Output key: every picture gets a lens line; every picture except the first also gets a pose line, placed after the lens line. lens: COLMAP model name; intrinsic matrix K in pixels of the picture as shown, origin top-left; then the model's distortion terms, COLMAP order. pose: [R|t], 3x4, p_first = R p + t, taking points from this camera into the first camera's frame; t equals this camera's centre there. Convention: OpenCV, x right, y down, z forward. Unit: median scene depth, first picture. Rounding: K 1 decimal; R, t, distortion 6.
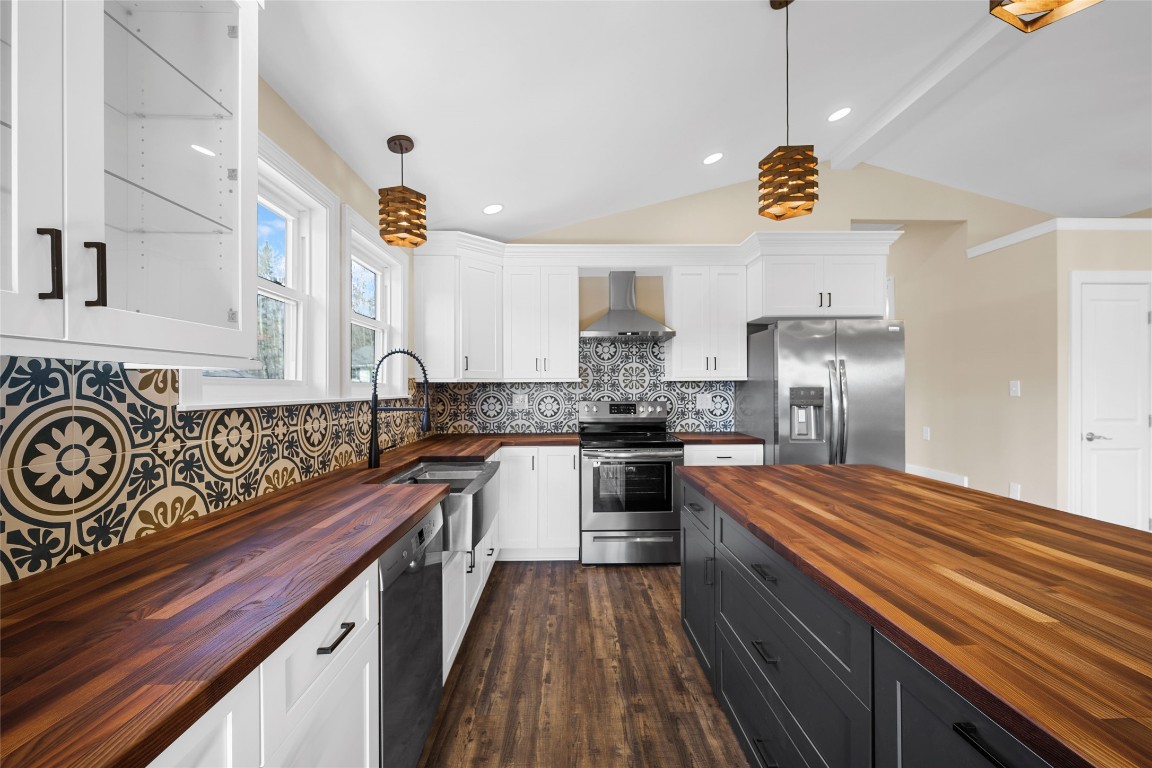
lens RADIAL K [[459.0, 0, 577.3], [0, 459.0, 389.7], [0, 0, 1]] dist [-0.002069, -0.000256]
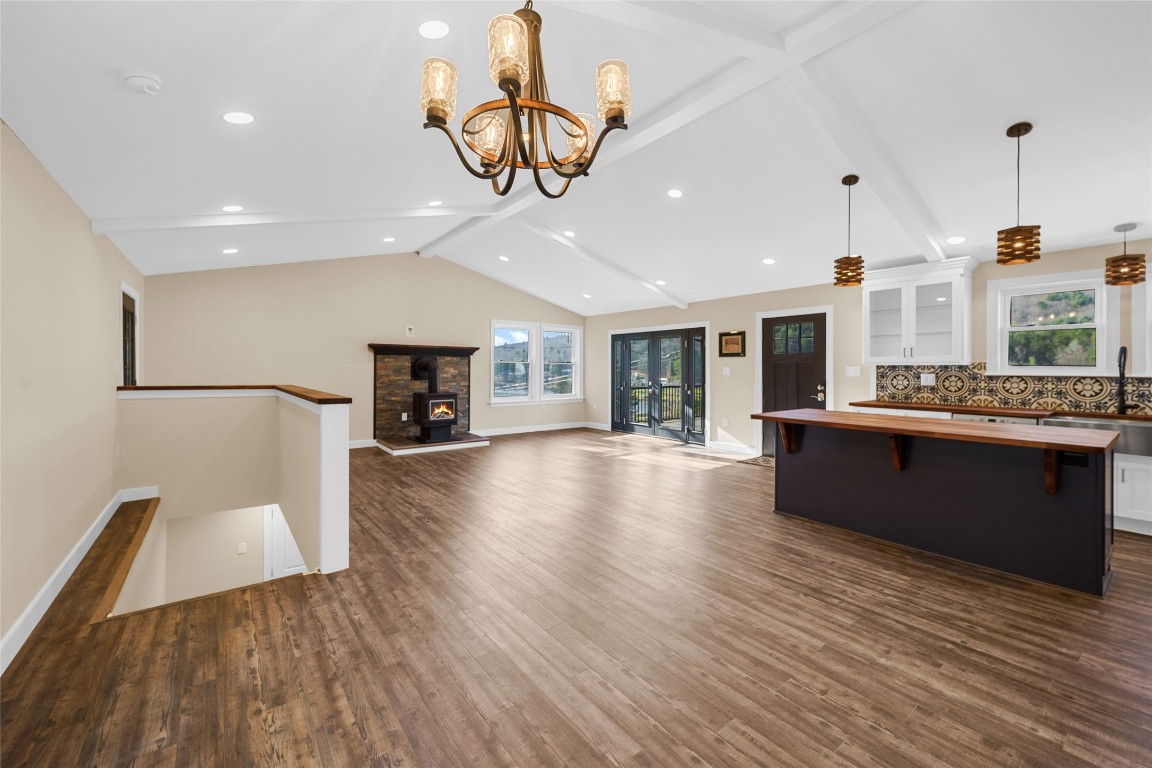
lens RADIAL K [[462.3, 0, 573.9], [0, 462.3, 364.6], [0, 0, 1]] dist [0.000240, -0.000219]
pose [[-0.813192, -0.002491, -0.581990, 2.034747], [-0.001792, 0.999997, -0.001775, -0.014460], [0.581993, -0.000400, -0.813194, 1.065876]]
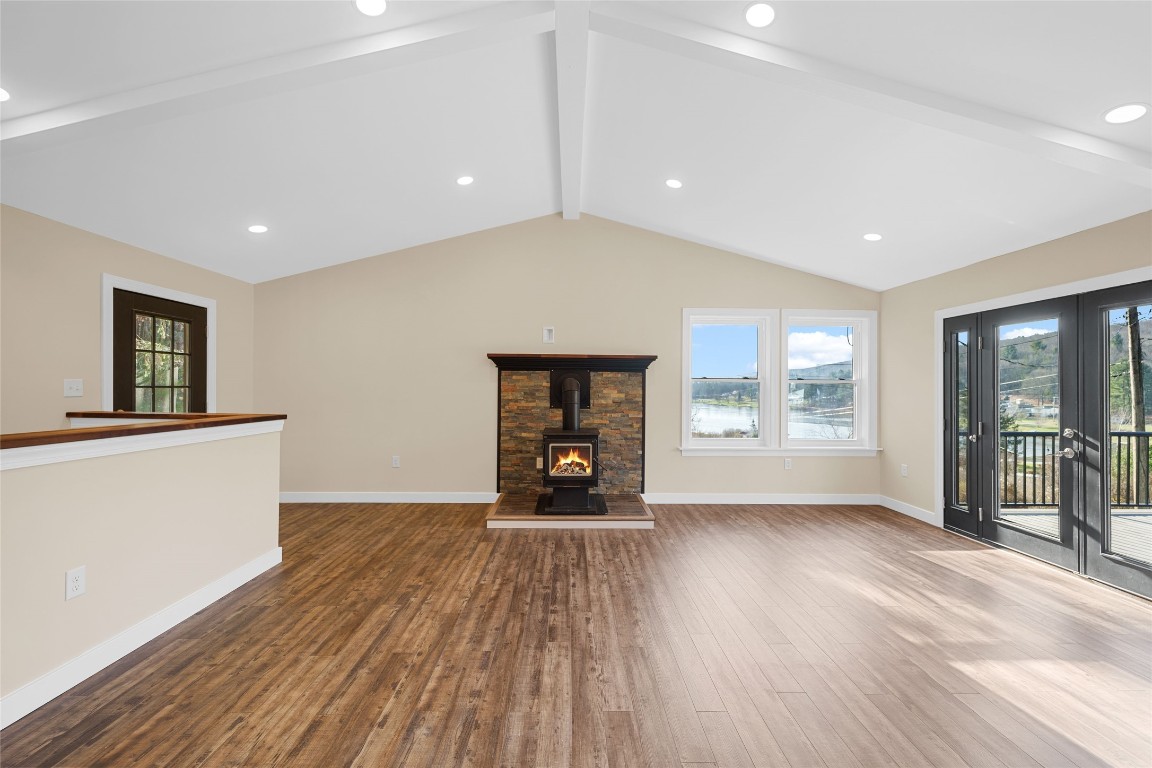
lens RADIAL K [[455.4, 0, 579.8], [0, 455.4, 386.9], [0, 0, 1]] dist [0.000460, -0.000045]
pose [[-0.999961, -0.002260, 0.008482, 0.957333], [-0.002277, 0.999995, -0.001963, -0.003154], [-0.008478, -0.001983, -0.999962, -0.084605]]
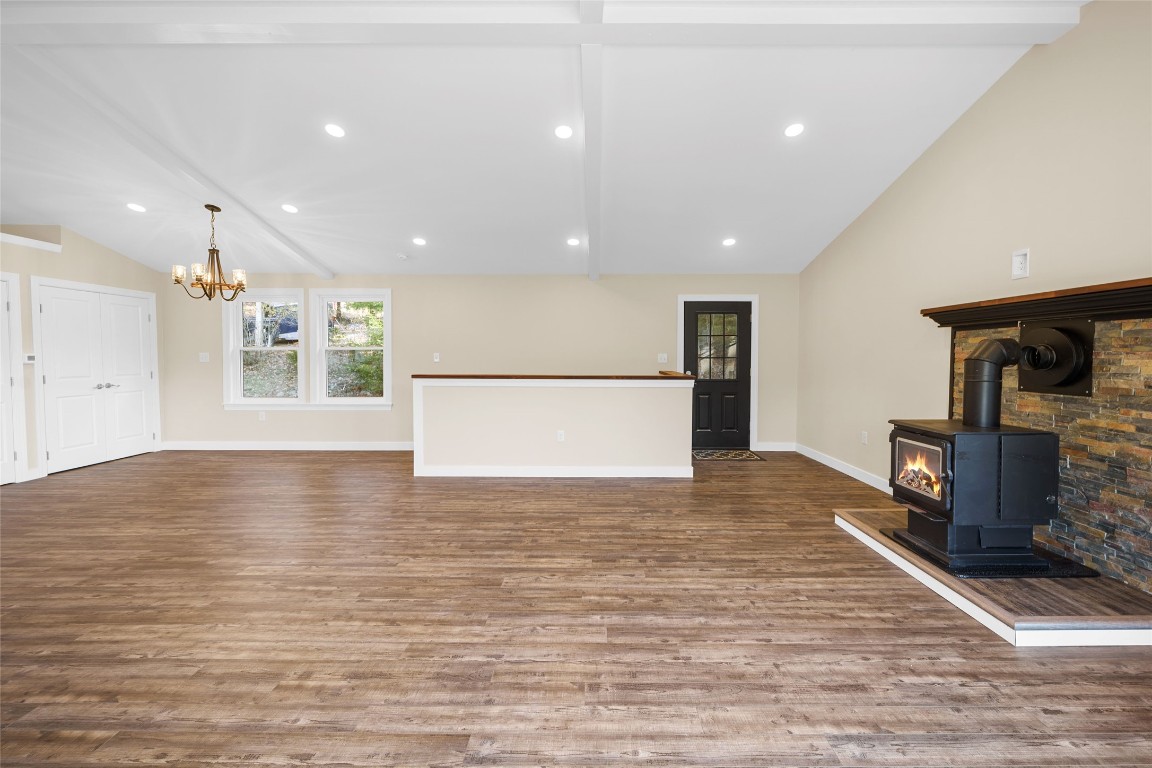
lens RADIAL K [[458.9, 0, 587.1], [0, 458.9, 372.7], [0, 0, 1]] dist [-0.000625, -0.000174]
pose [[0.026777, -0.029459, 0.999207, -0.130642], [0.001471, 0.999566, 0.029430, 0.005839], [-0.999640, 0.000681, 0.026809, -1.038472]]
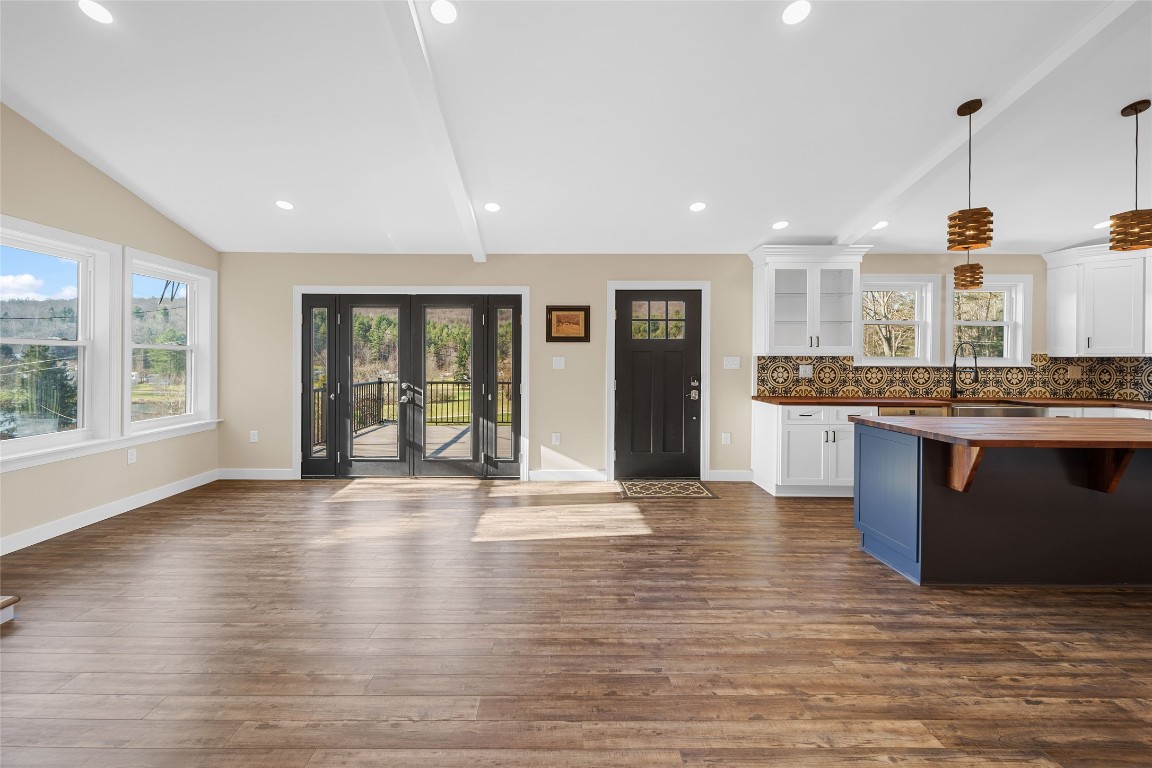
lens RADIAL K [[482.1, 0, 549.9], [0, 482.1, 360.2], [0, 0, 1]] dist [0.001570, -0.000547]
pose [[-0.033426, 0.006053, -0.999423, 1.610674], [-0.007219, 0.999954, 0.006297, -0.005462], [0.999415, 0.007425, -0.033381, -0.690315]]
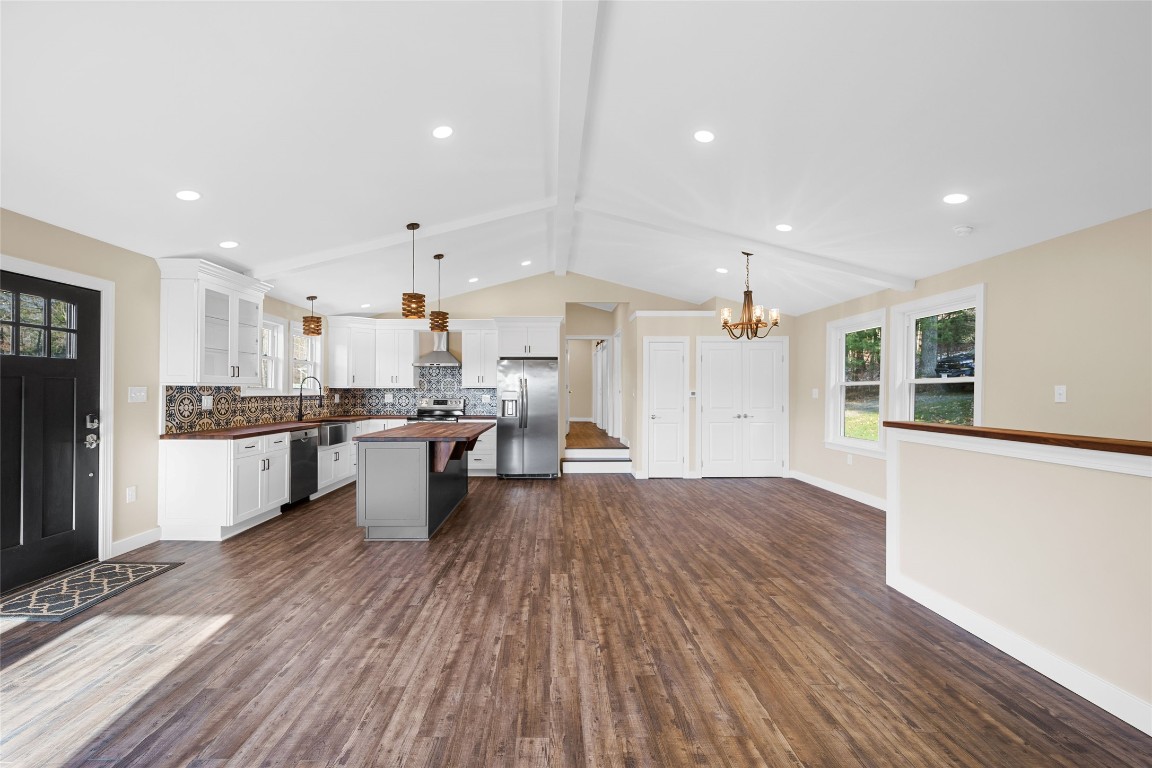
lens RADIAL K [[479.7, 0, 563.4], [0, 479.7, 388.0], [0, 0, 1]] dist [0.000875, -0.000217]
pose [[0.999976, 0.006013, -0.003526, 0.945289], [-0.006050, 0.999924, -0.010699, 0.000552], [0.003461, 0.010720, 0.999937, -1.540672]]
